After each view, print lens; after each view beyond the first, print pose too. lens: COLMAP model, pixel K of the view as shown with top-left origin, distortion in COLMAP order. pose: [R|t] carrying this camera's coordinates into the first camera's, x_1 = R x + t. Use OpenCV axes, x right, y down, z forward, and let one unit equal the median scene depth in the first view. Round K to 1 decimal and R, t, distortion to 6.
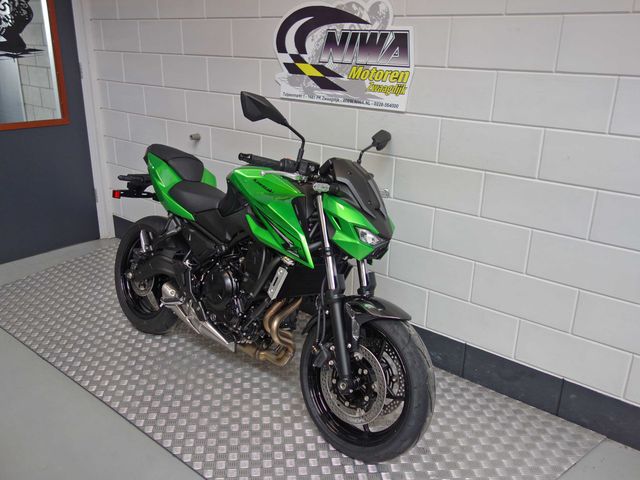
lens RADIAL K [[576.5, 0, 320.0], [0, 576.5, 240.0], [0, 0, 1]] dist [0.000626, 0.000874]
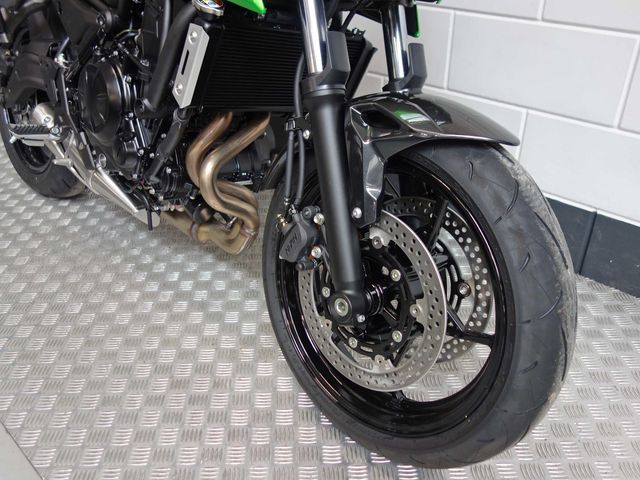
lens RADIAL K [[576.5, 0, 320.0], [0, 576.5, 240.0], [0, 0, 1]] dist [0.000626, 0.000874]
pose [[0.997342, 0.004151, -0.072740, 0.051680], [0.011395, 0.977203, 0.212001, 0.109854], [0.071962, -0.212266, 0.974559, 0.568547]]
